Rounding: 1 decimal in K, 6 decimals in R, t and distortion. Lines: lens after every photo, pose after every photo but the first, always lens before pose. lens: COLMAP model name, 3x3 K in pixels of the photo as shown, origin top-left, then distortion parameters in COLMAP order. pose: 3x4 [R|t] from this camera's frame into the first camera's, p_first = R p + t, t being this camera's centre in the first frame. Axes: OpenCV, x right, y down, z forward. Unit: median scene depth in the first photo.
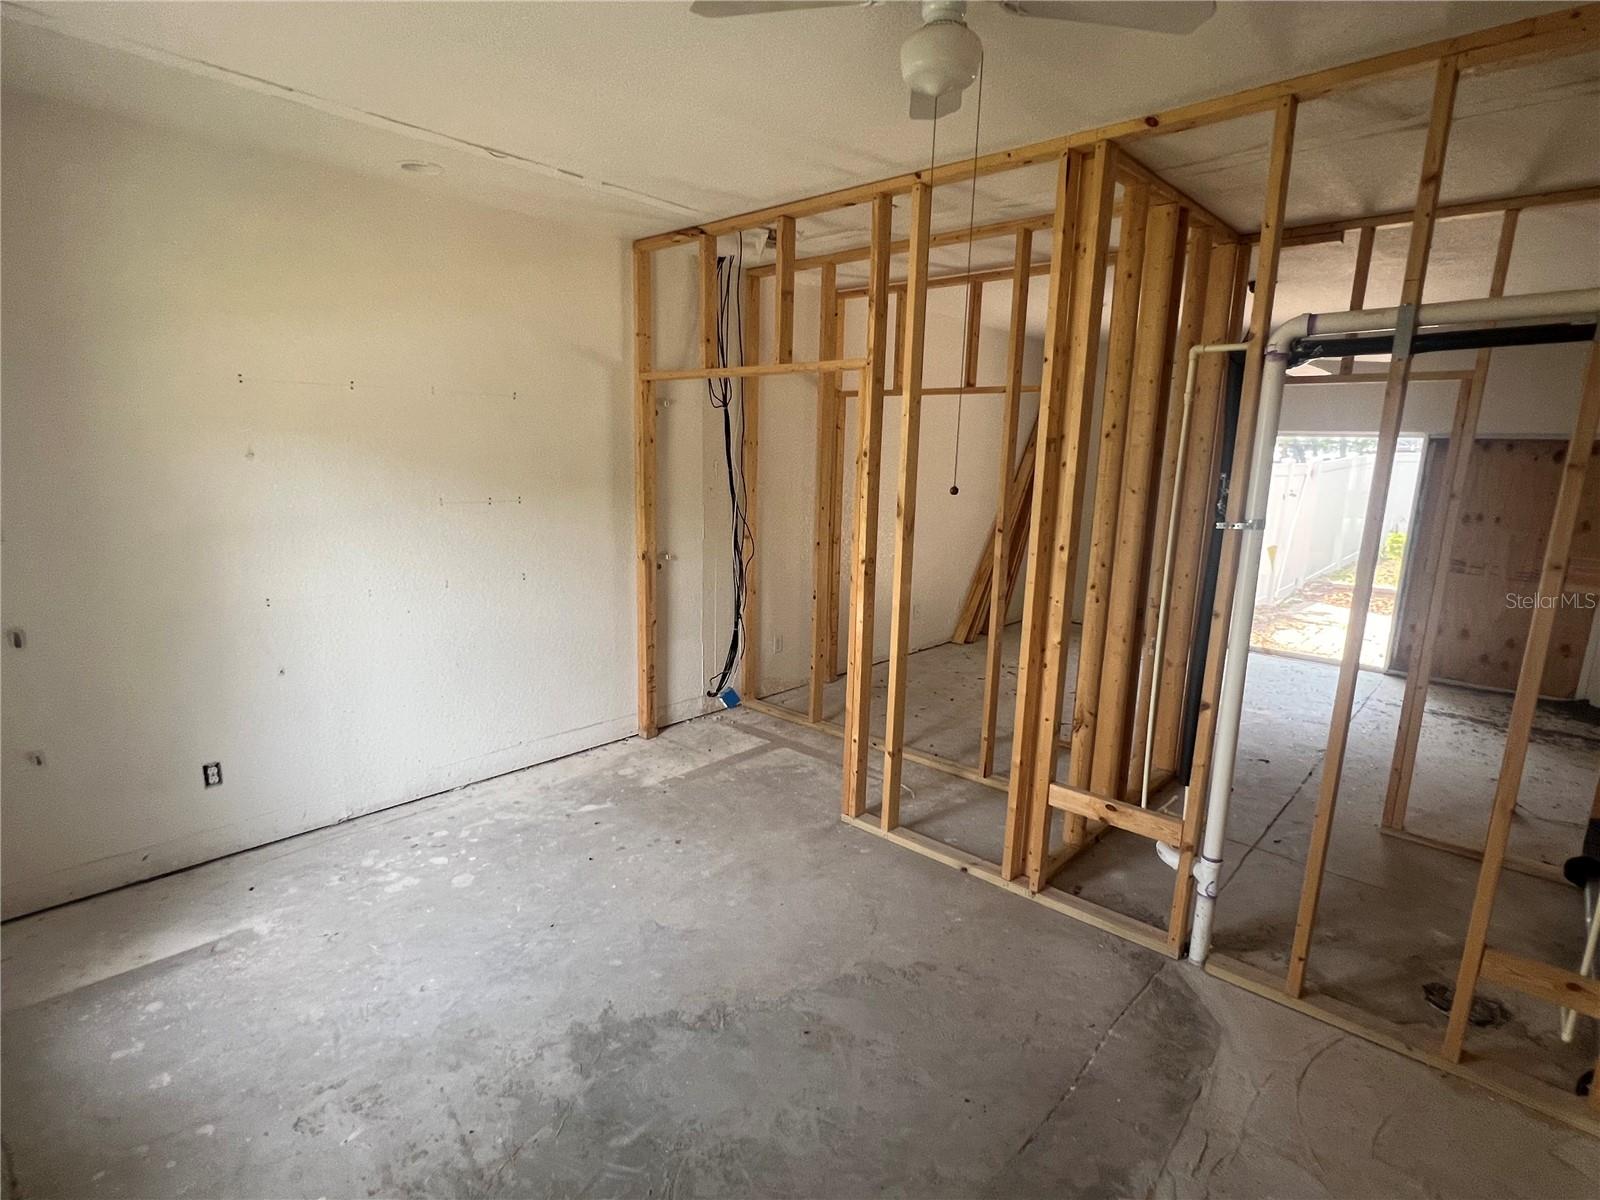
lens RADIAL K [[796.6, 0, 794.4], [0, 796.6, 607.1], [0, 0, 1]] dist [0.003886, -0.000687]
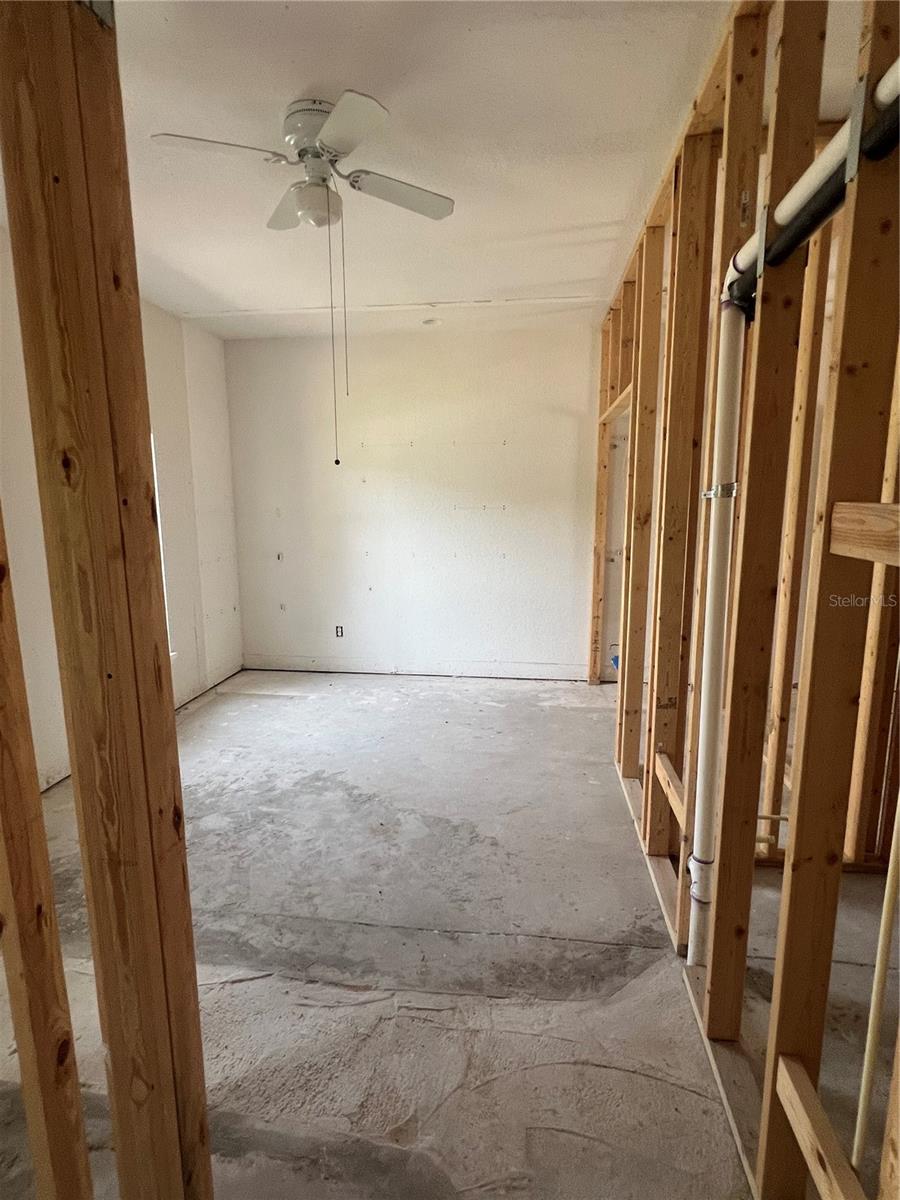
lens RADIAL K [[597.5, 0, 450.5], [0, 597.5, 595.9], [0, 0, 1]] dist [0.003886, -0.000687]
pose [[0.593937, 0.106945, -0.797371, 0.704241], [-0.140642, 0.989665, 0.027975, 0.028410], [0.792123, 0.095529, 0.602840, 0.258906]]
